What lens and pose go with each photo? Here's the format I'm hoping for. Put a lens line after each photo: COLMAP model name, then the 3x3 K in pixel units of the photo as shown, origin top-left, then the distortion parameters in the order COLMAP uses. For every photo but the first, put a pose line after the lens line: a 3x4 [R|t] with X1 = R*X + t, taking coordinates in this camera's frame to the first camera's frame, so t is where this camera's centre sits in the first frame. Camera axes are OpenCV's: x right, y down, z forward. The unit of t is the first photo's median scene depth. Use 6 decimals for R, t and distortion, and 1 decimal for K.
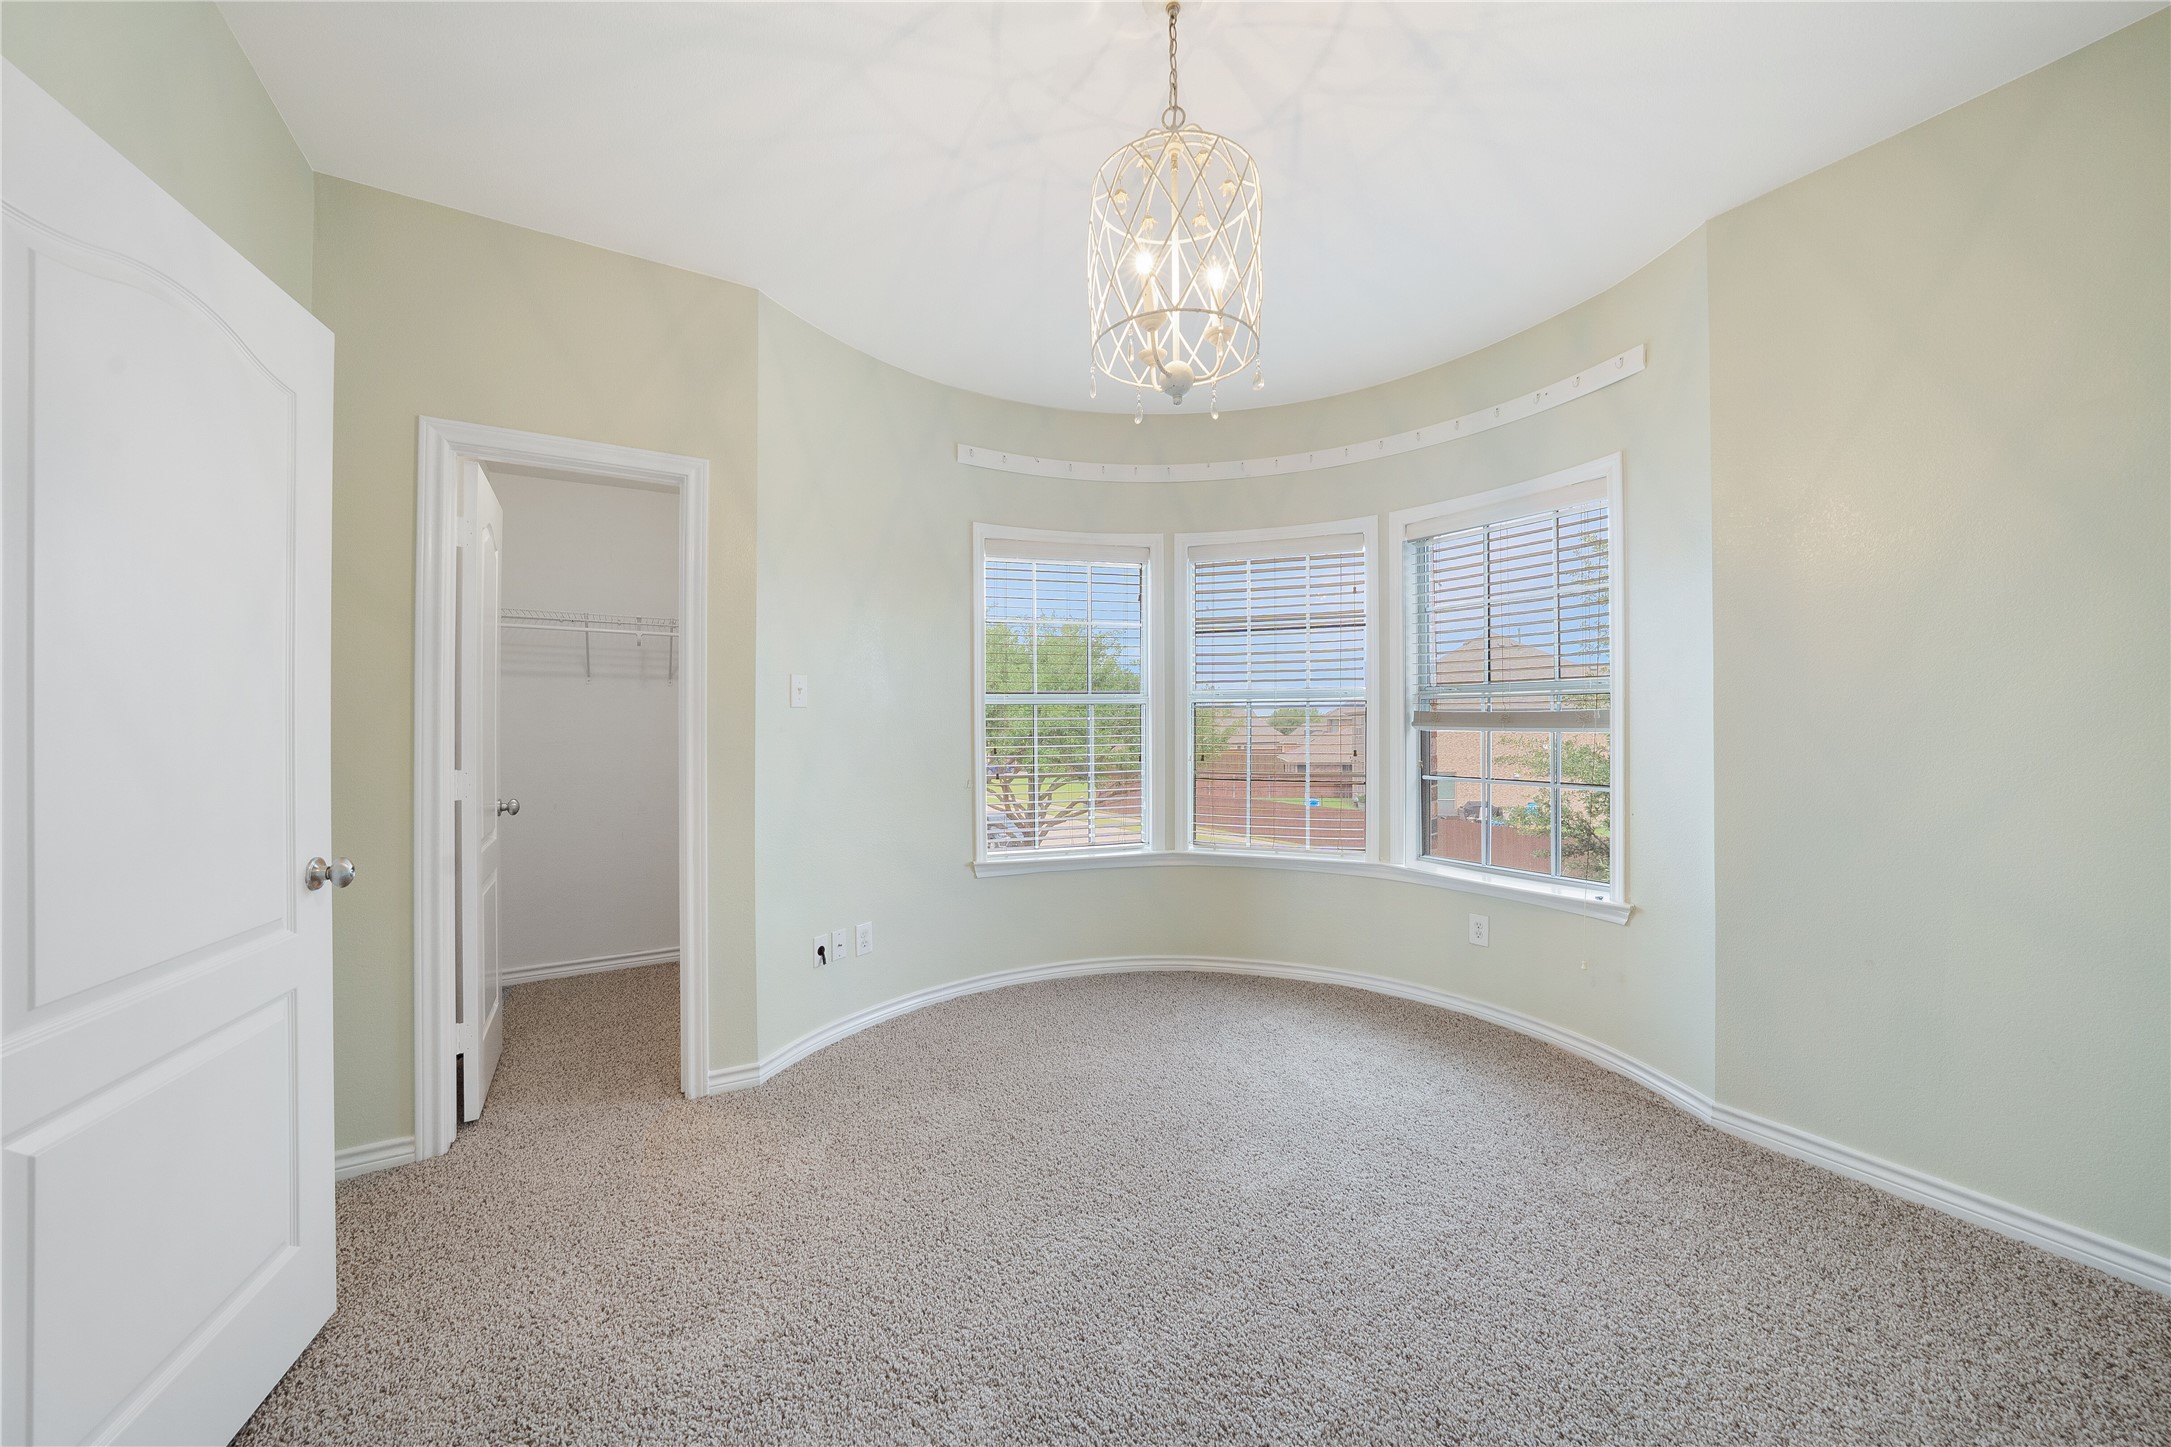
lens RADIAL K [[773.4, 0, 1088.6], [0, 773.4, 719.2], [0, 0, 1]] dist [-0.030232, 0.006534]
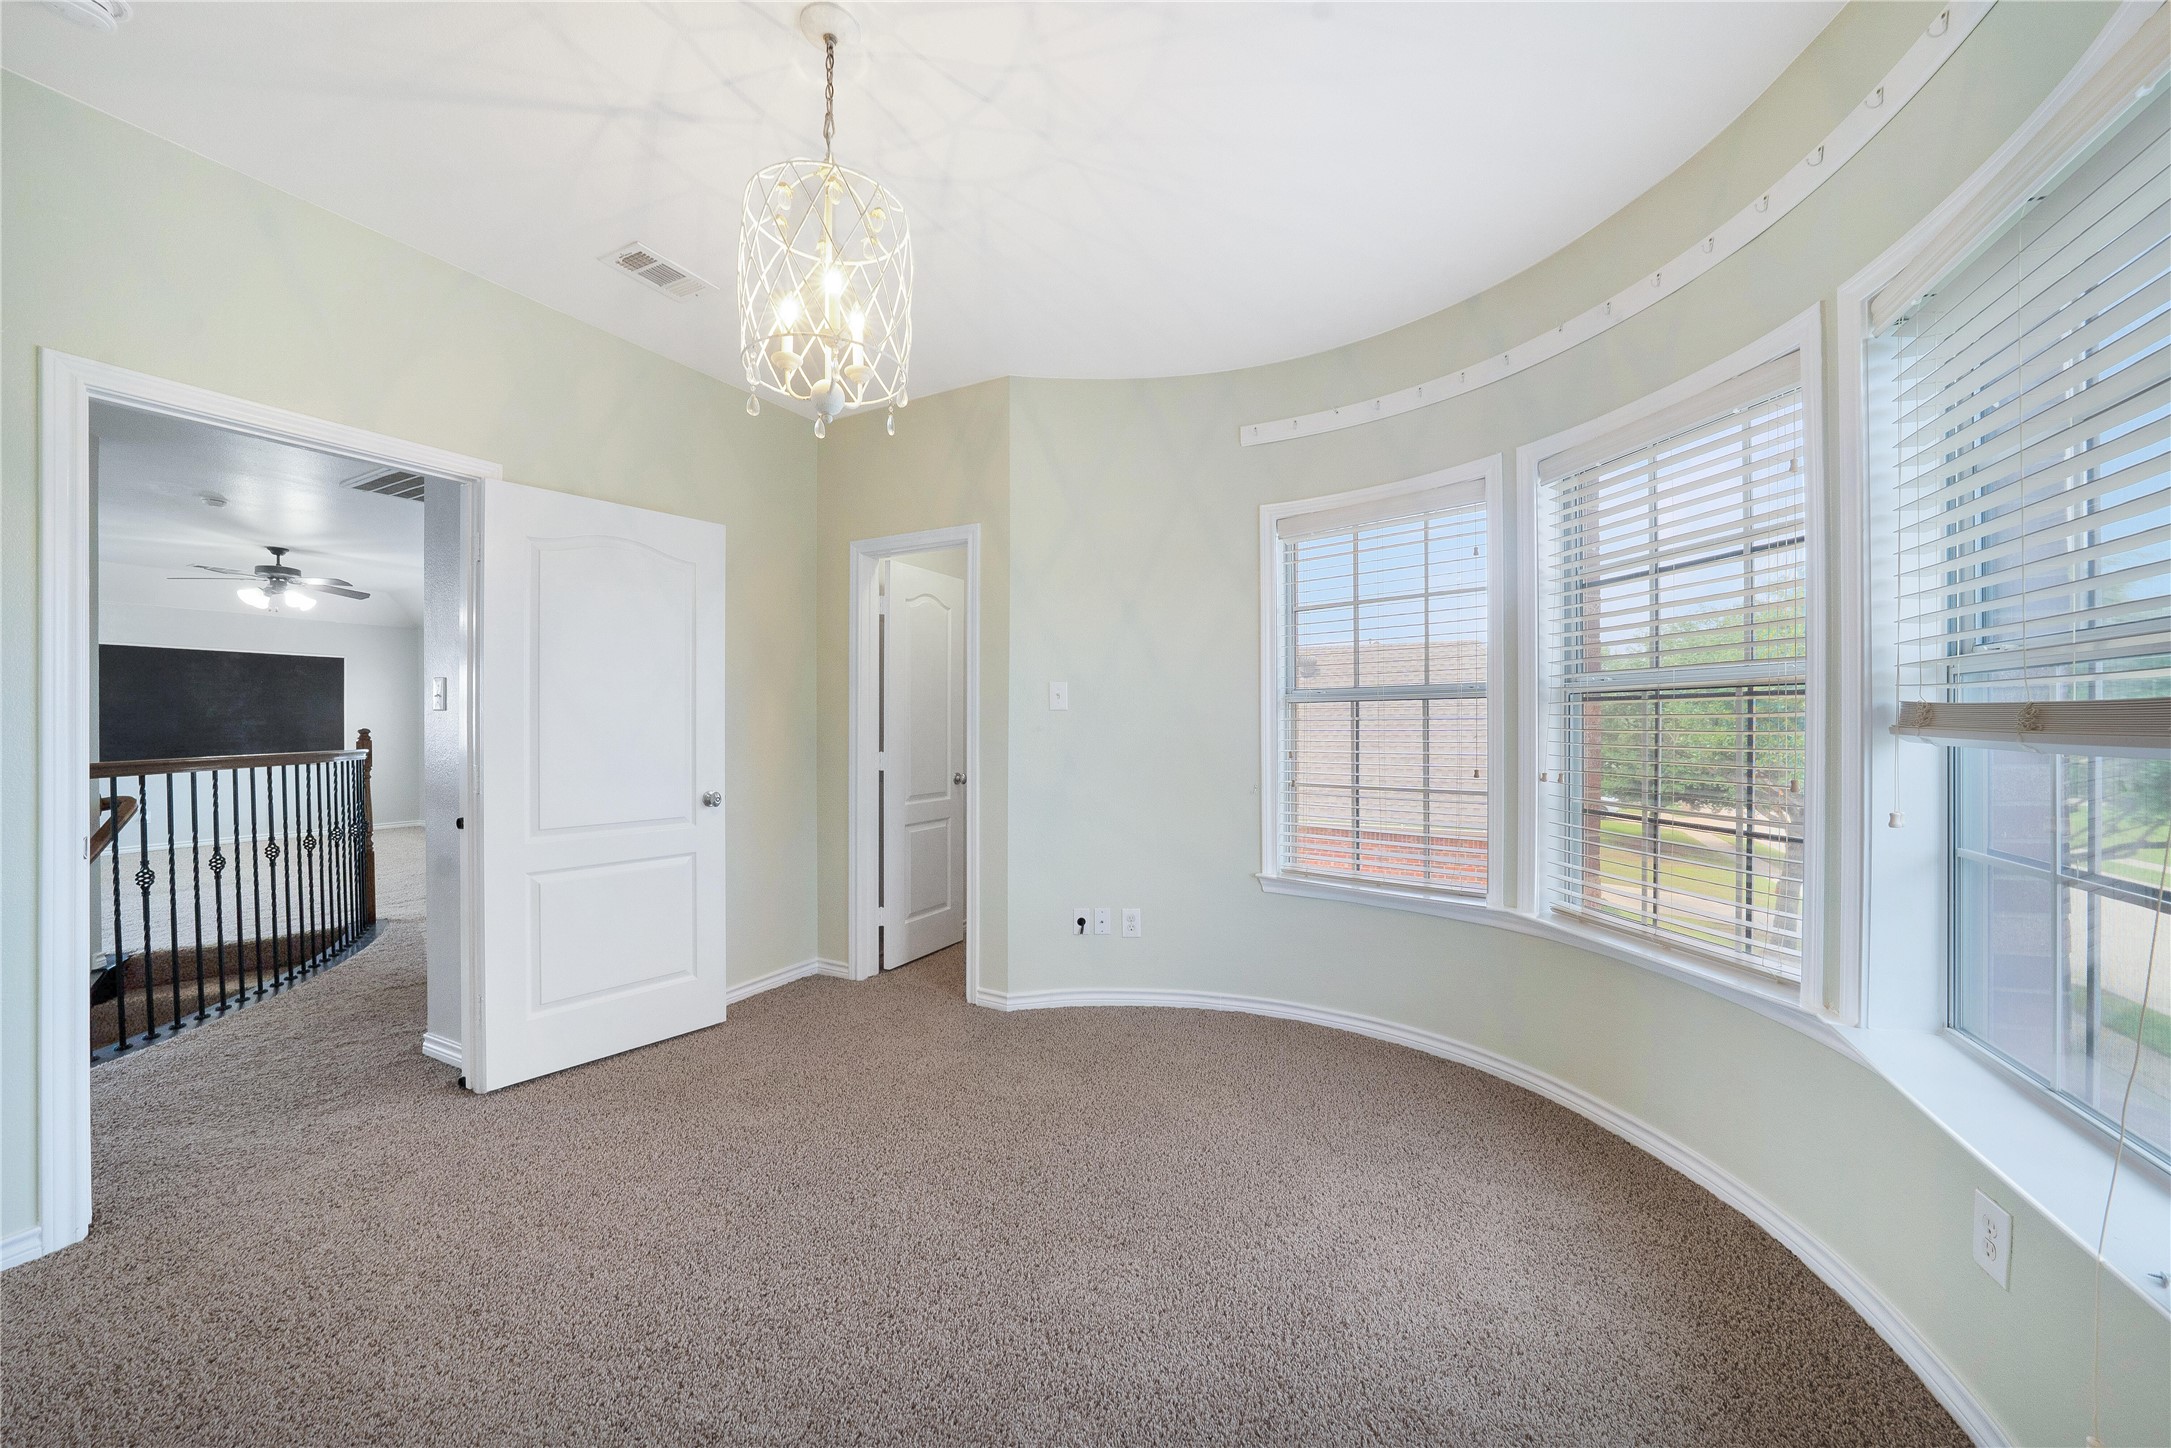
lens RADIAL K [[773.4, 0, 1088.6], [0, 773.4, 719.7], [0, 0, 1]] dist [-0.030232, 0.006534]
pose [[0.512034, 0.000690, -0.858965, 0.555746], [0.004929, 0.999981, 0.003741, -0.003930], [0.858951, -0.006150, 0.512021, 0.361824]]
